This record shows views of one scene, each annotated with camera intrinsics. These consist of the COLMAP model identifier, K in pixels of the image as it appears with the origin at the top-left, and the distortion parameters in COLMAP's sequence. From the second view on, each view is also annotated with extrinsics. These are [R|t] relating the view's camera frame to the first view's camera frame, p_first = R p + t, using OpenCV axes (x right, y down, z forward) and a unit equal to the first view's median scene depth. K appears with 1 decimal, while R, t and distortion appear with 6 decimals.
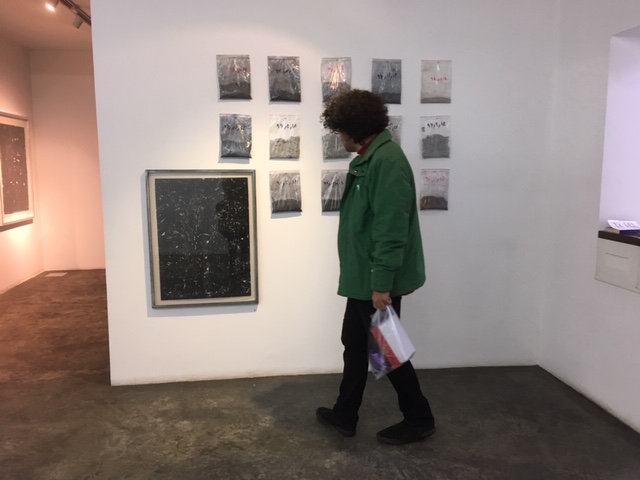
lens RADIAL K [[539.4, 0, 320.0], [0, 539.4, 240.0], [0, 0, 1]] dist [0.122759, -0.194511]
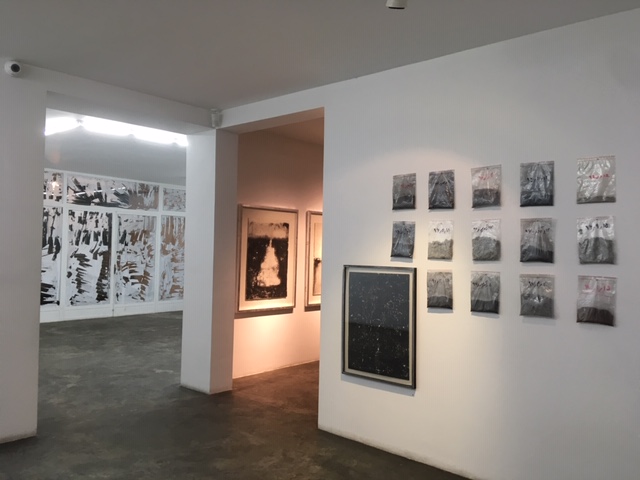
lens RADIAL K [[539.4, 0, 320.0], [0, 539.4, 240.0], [0, 0, 1]] dist [0.122759, -0.194511]
pose [[0.647393, 0.004362, -0.762144, 0.621887], [-0.121846, 0.987714, -0.097847, -0.051351], [0.752354, 0.156209, 0.639970, 0.105238]]
